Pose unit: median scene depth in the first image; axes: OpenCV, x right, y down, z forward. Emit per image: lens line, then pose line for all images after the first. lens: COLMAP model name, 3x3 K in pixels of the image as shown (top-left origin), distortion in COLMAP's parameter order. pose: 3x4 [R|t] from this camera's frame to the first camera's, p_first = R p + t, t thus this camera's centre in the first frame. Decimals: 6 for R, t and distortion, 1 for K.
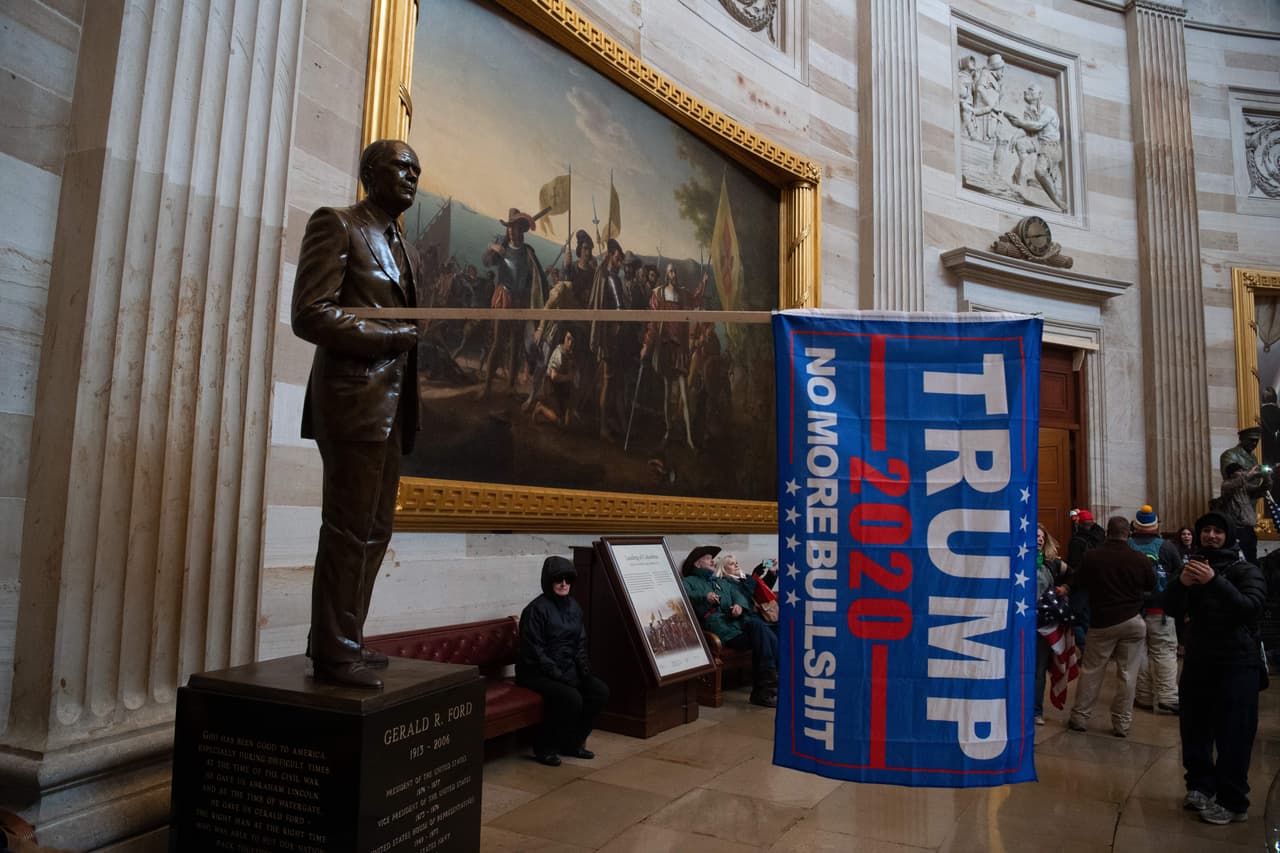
lens RADIAL K [[865.1, 0, 635.9], [0, 865.1, 411.8], [0, 0, 1]] dist [-0.005354, 0.000499]
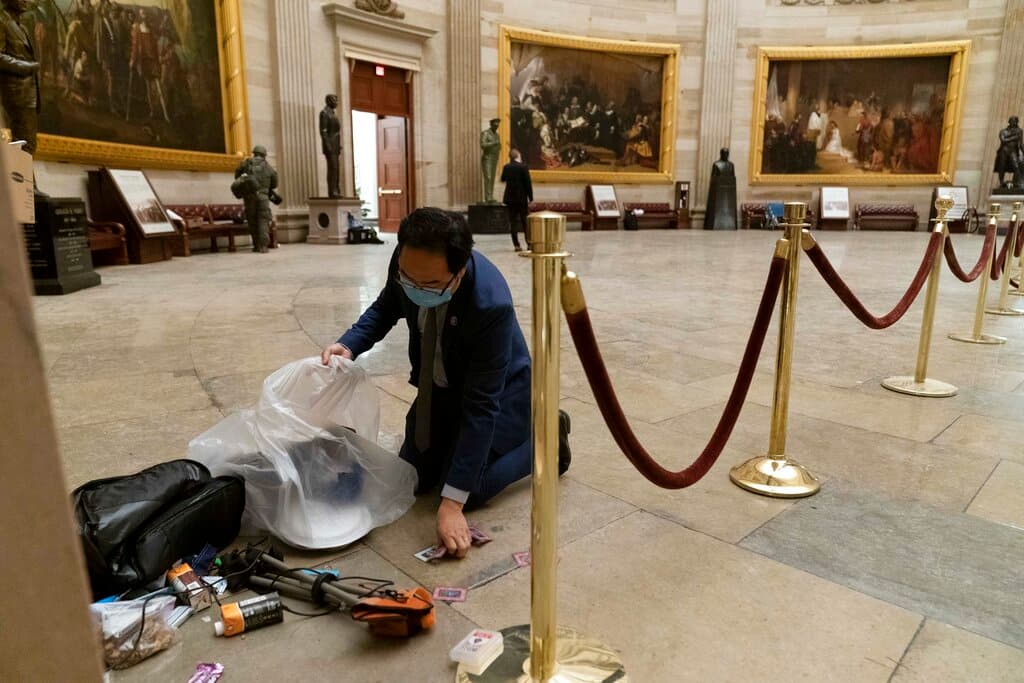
lens RADIAL K [[692.1, 0, 508.7], [0, 692.1, 329.8], [0, 0, 1]] dist [-0.005354, 0.000499]
pose [[0.881149, -0.117361, 0.458042, -0.019452], [-0.030335, 0.952681, 0.302454, -0.001158], [-0.471864, -0.280402, 0.835894, -0.631770]]
